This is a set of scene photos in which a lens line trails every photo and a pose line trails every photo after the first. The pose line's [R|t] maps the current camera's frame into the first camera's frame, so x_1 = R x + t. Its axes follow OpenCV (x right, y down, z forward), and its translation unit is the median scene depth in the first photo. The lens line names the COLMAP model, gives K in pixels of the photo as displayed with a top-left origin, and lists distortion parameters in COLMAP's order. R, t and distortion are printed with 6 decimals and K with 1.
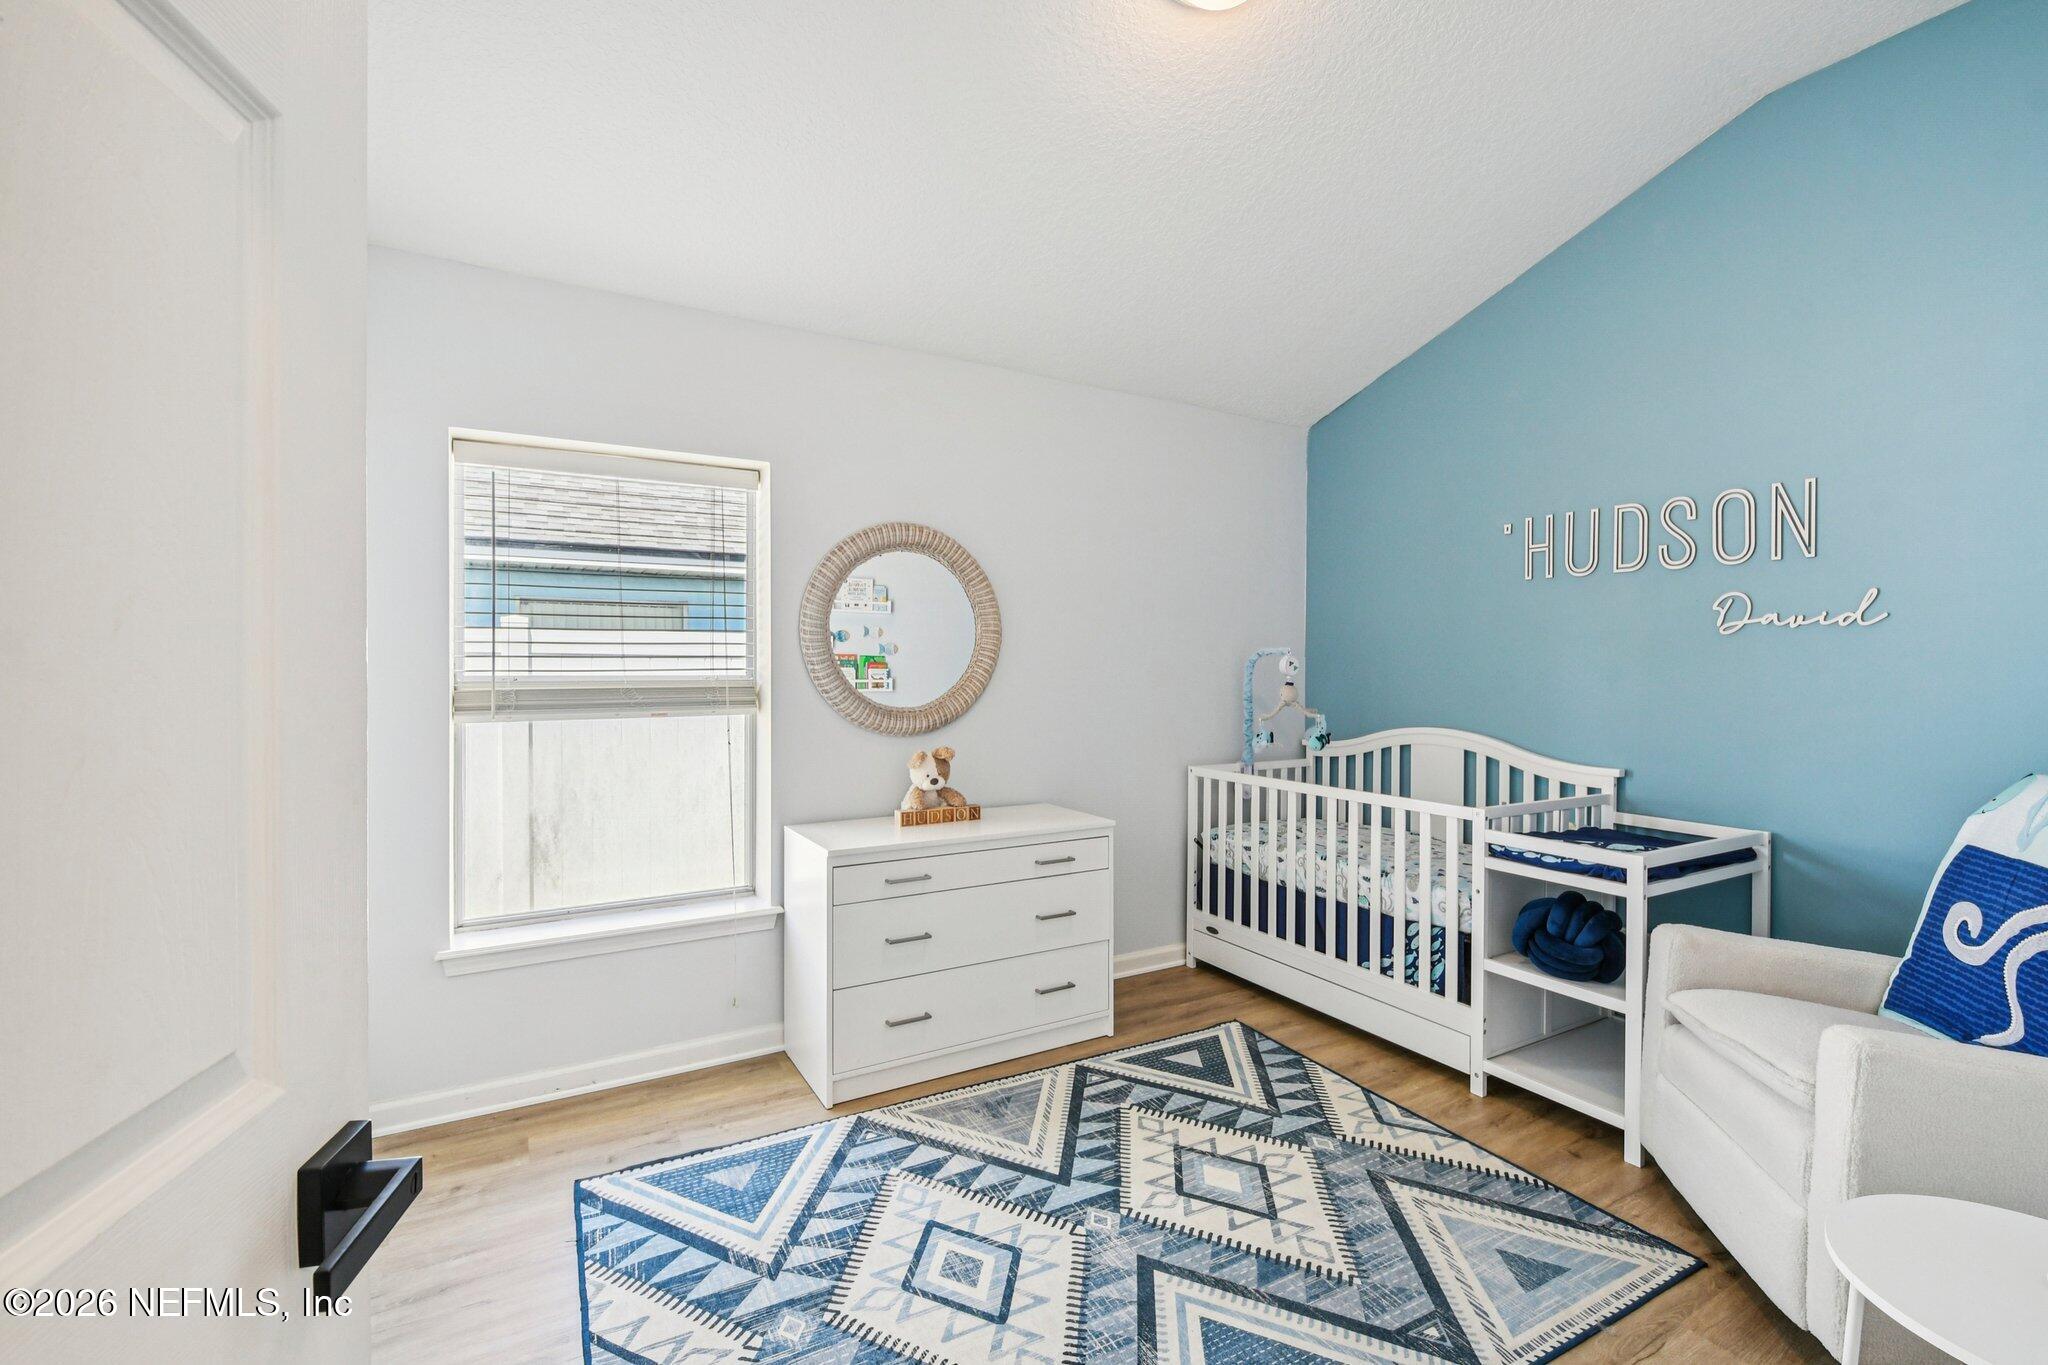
lens RADIAL K [[891.4, 0, 1052.9], [0, 891.4, 680.7], [0, 0, 1]] dist [0.007729, -0.008726]
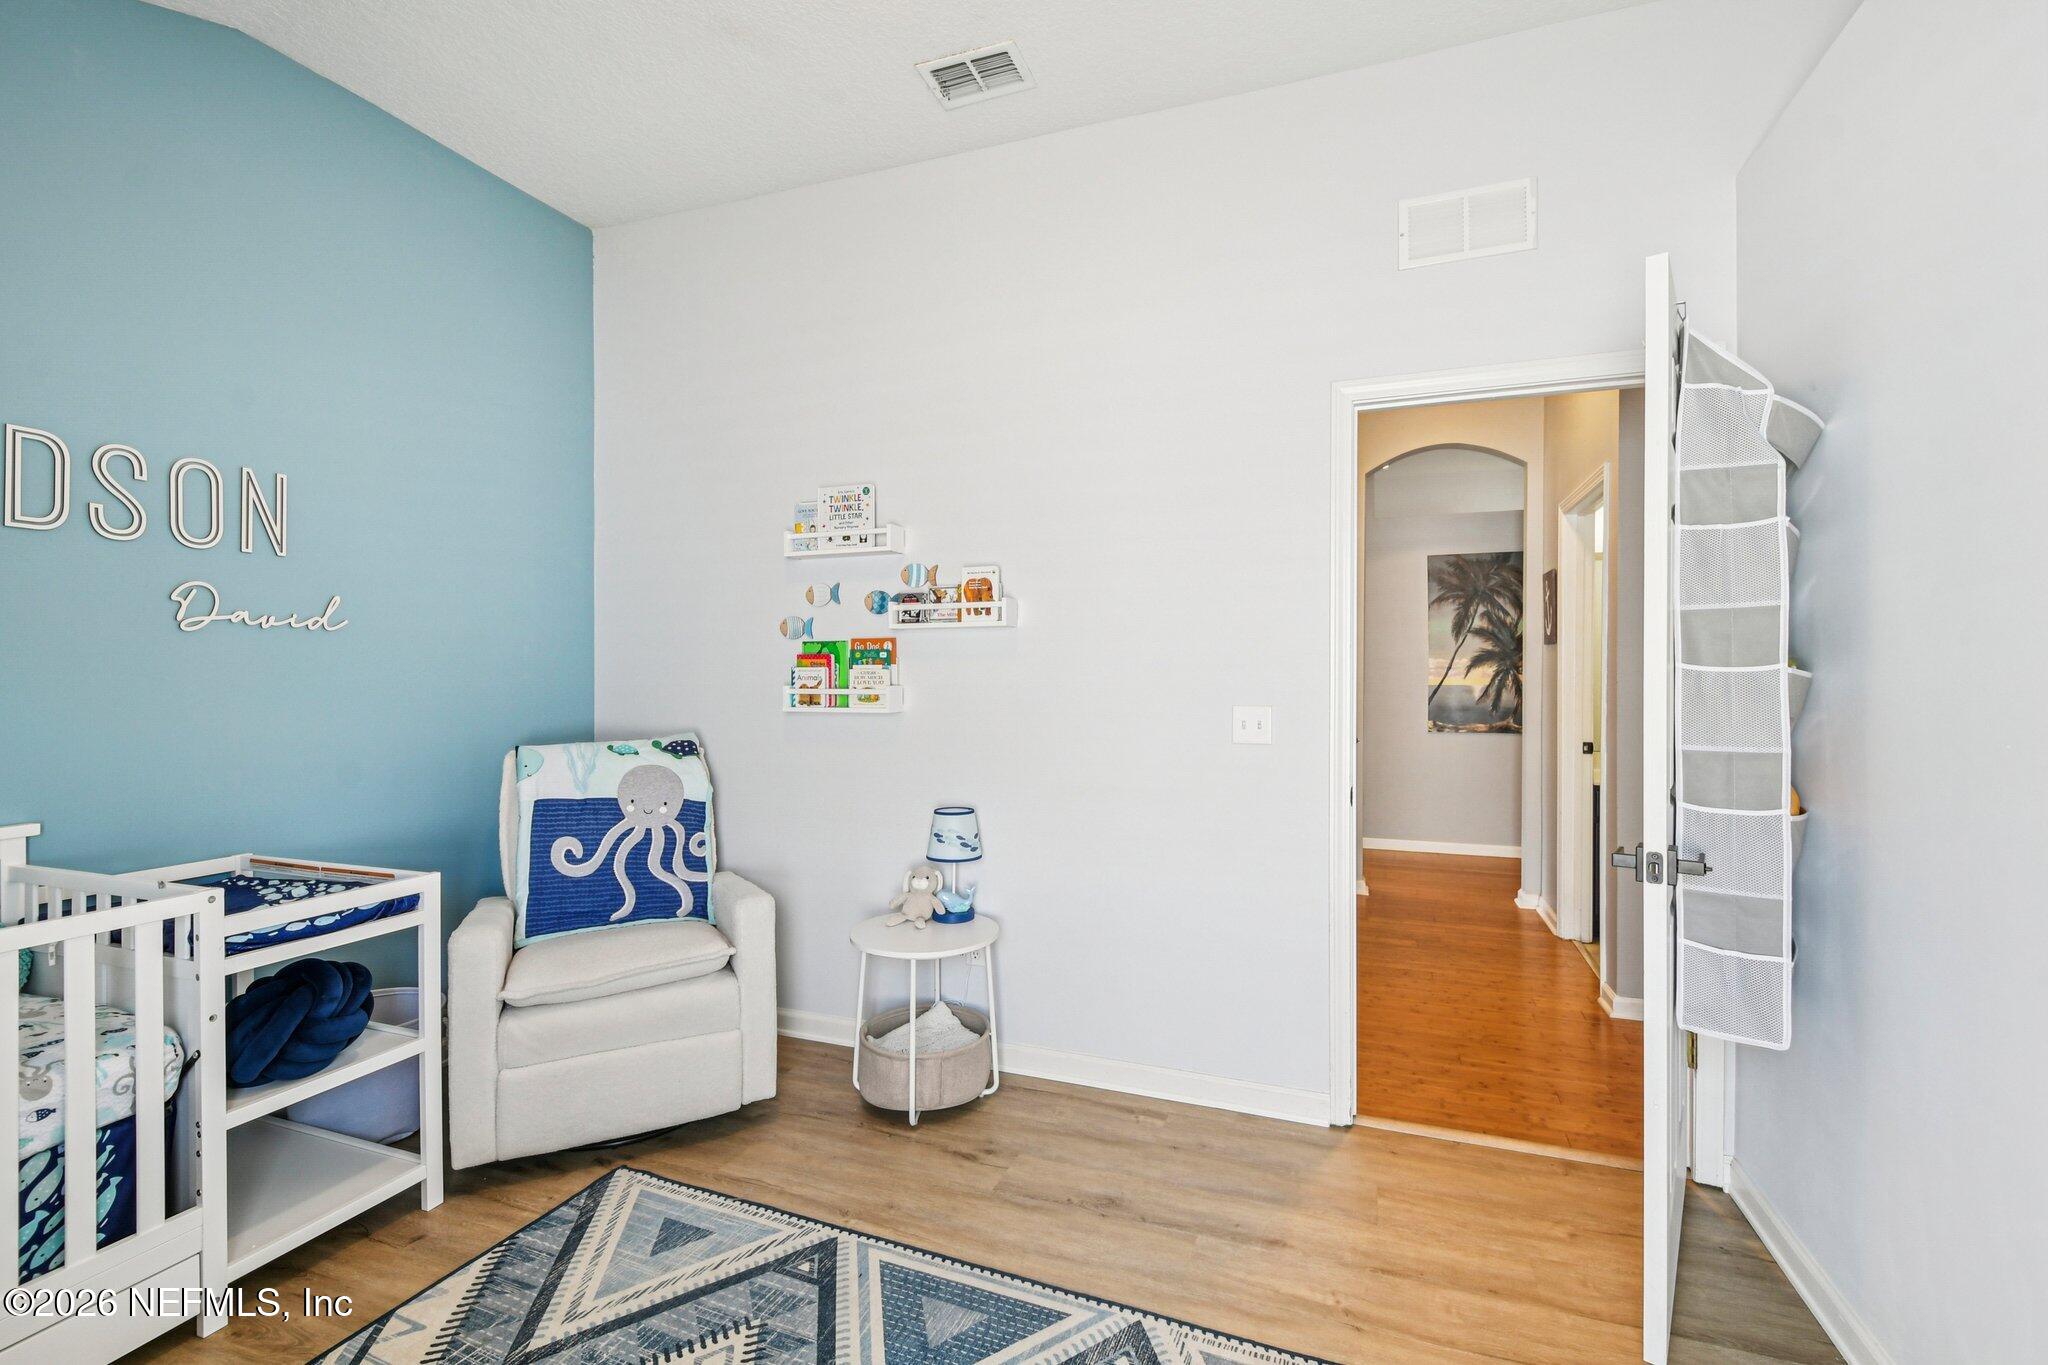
lens RADIAL K [[927.8, 0, 1024.0], [0, 927.8, 682.5], [0, 0, 1]] dist [0.008028, 0.000000]
pose [[-0.613401, -0.012889, 0.789666, -0.497430], [0.009763, 0.999667, 0.023900, -0.021230], [-0.789711, 0.022370, -0.613071, 1.125454]]
